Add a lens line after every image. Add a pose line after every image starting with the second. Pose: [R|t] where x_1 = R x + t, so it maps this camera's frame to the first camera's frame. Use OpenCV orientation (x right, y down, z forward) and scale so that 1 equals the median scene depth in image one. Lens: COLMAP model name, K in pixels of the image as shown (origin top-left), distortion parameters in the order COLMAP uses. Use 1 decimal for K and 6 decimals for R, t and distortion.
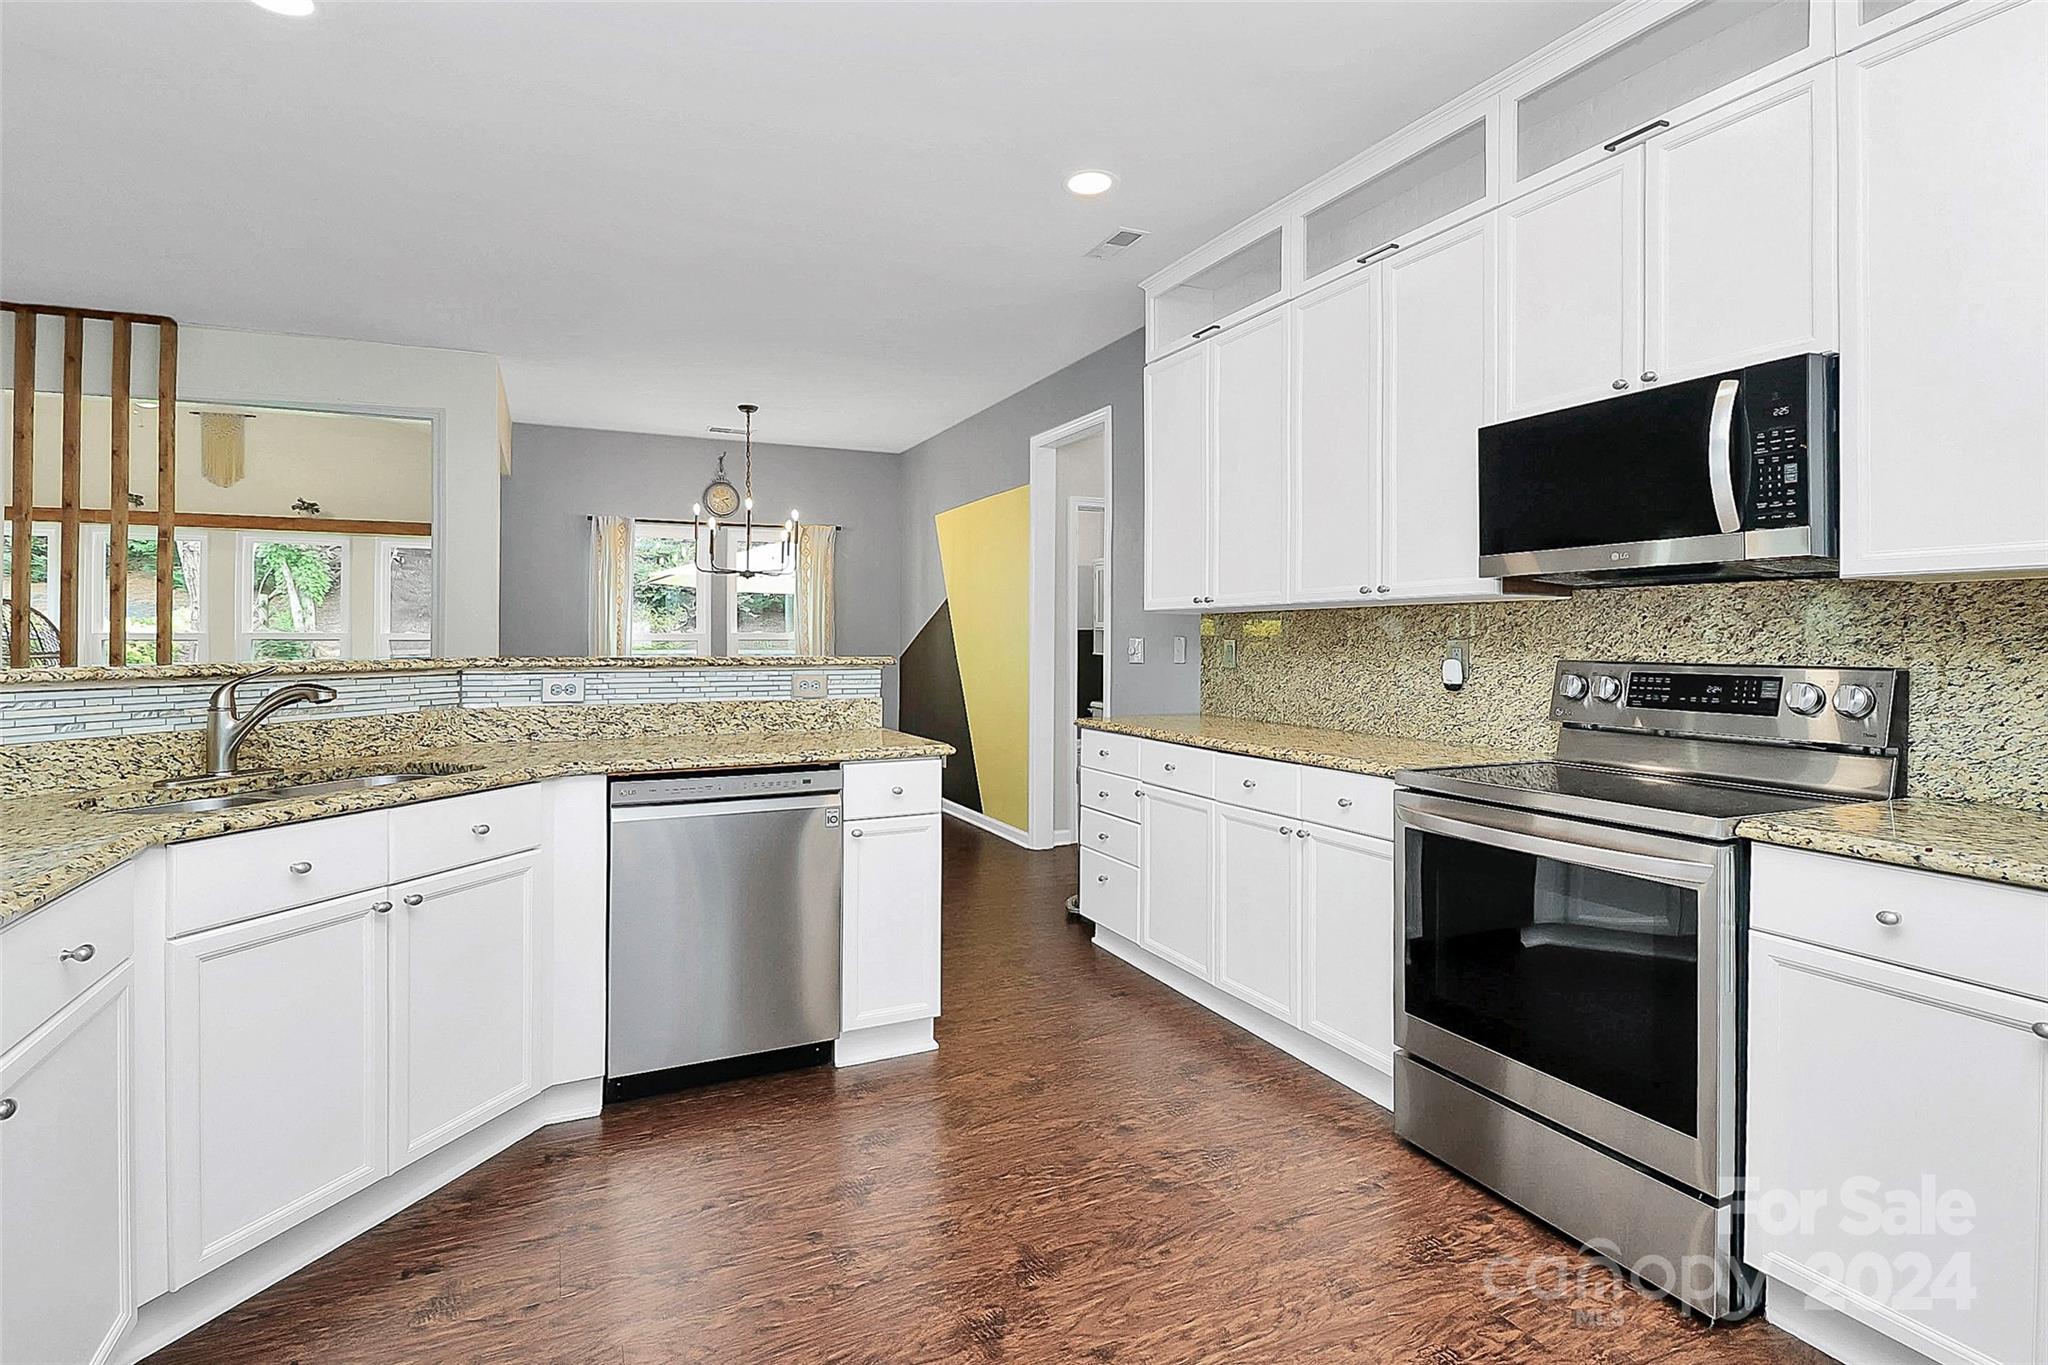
lens RADIAL K [[981.5, 0, 1027.4], [0, 981.5, 620.4], [0, 0, 1]] dist [0.001349, -0.016626]
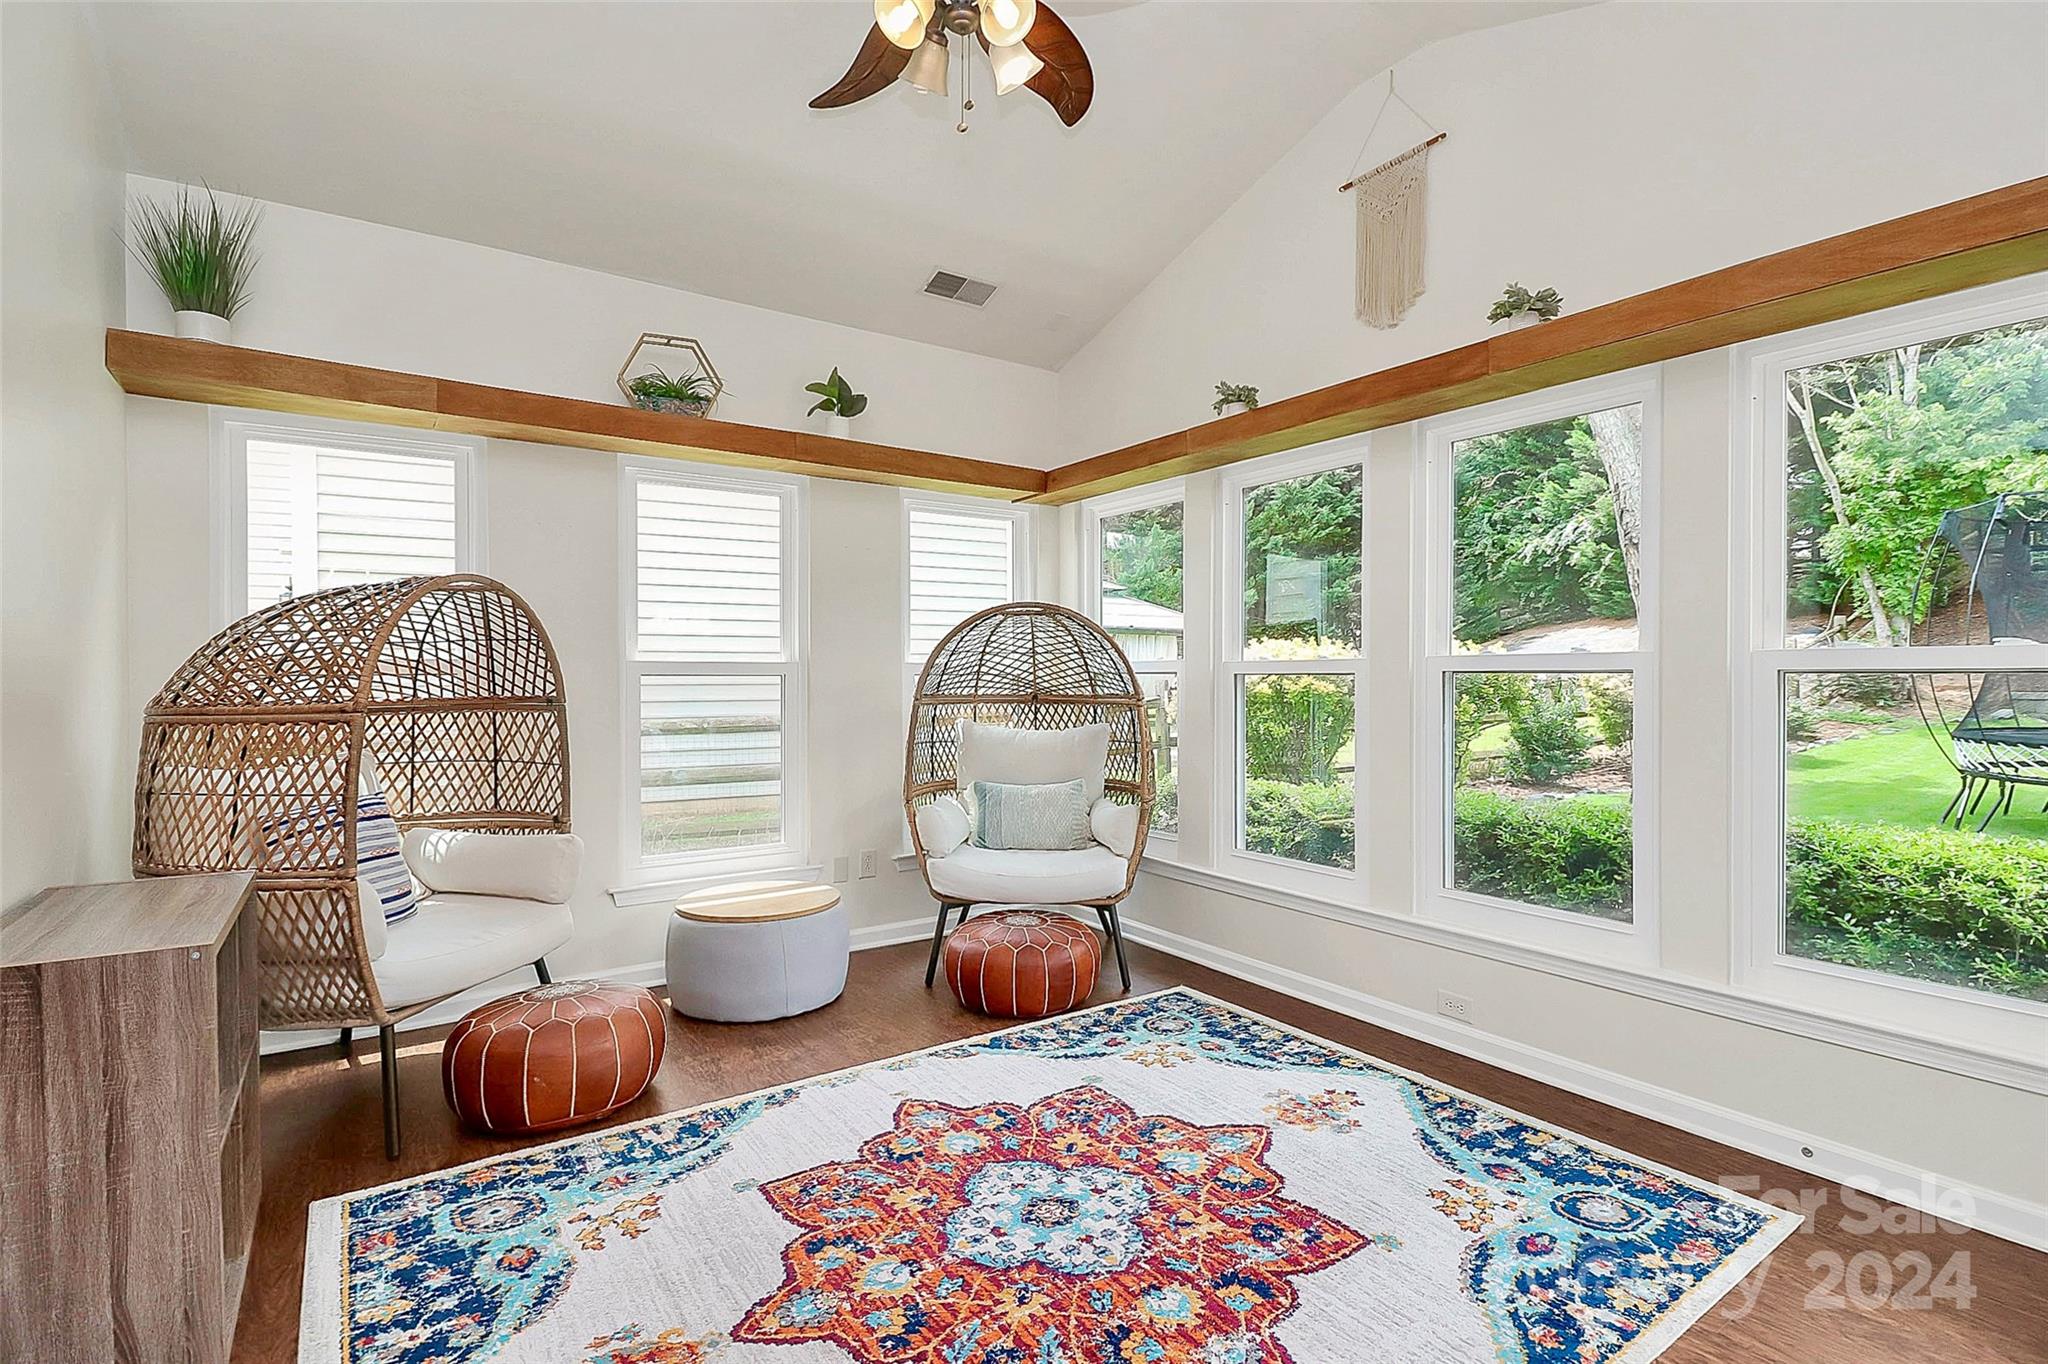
lens RADIAL K [[963.6, 0, 998.6], [0, 963.6, 677.0], [0, 0, 1]] dist [0.001511, -0.018370]
pose [[0.128986, -0.000460, -0.991646, -0.990297], [0.019447, 0.999809, 0.002065, 0.034650], [0.991456, -0.019551, 0.128970, 1.814142]]
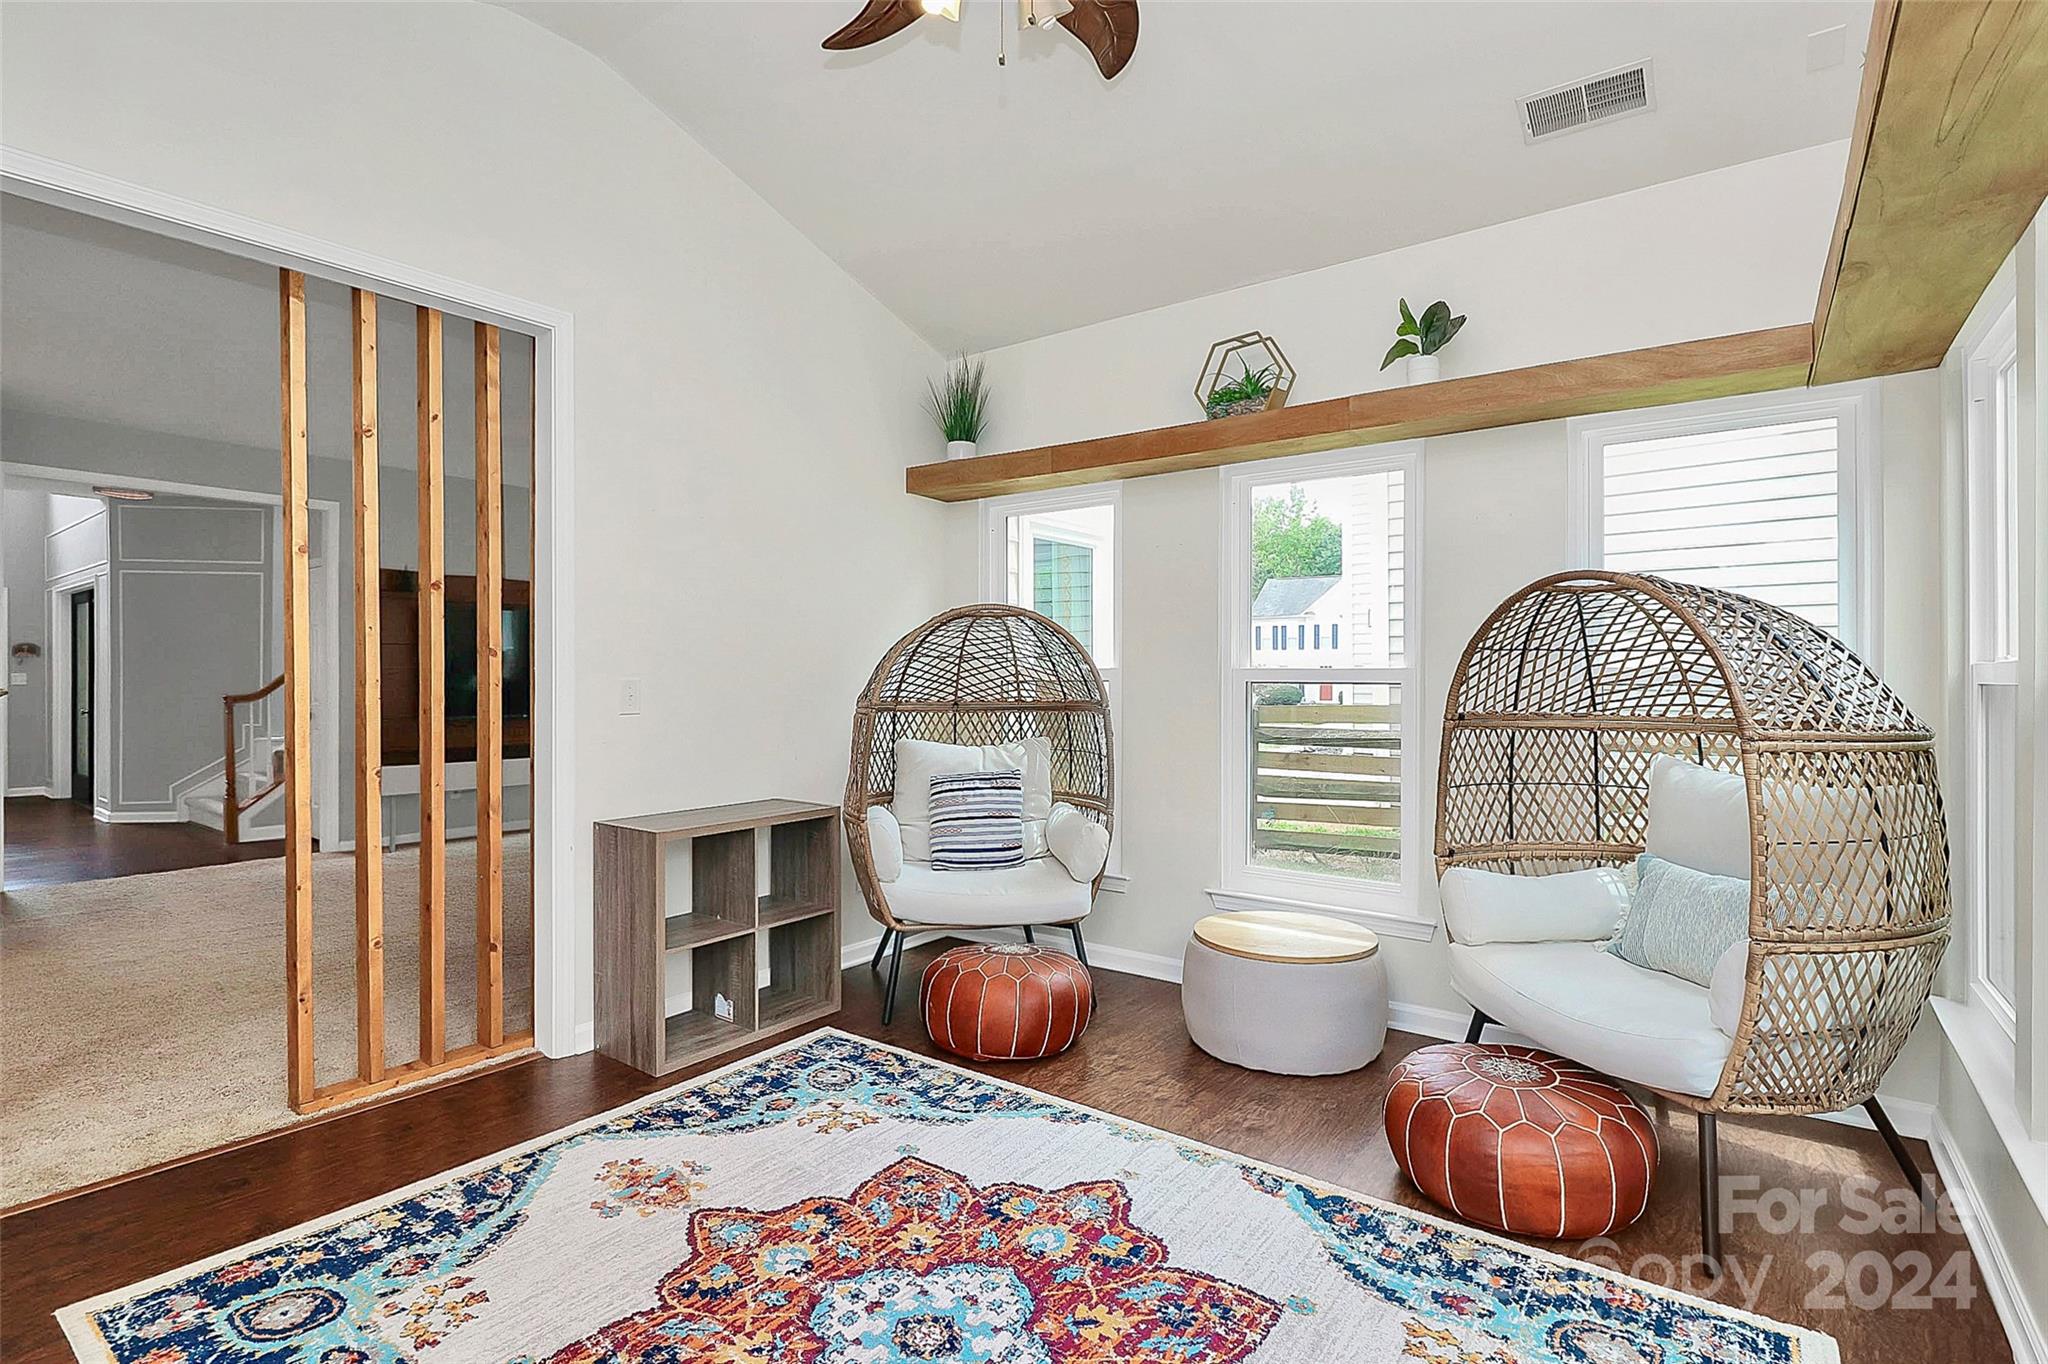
lens RADIAL K [[953.0, 0, 1024.0], [0, 953.0, 682.0], [0, 0, 1]] dist [0.003221, -0.014713]
pose [[-0.889359, 0.001350, -0.457207, -1.426008], [0.006721, 0.999926, -0.010122, 0.035492], [0.457160, -0.012075, -0.889303, 2.418481]]
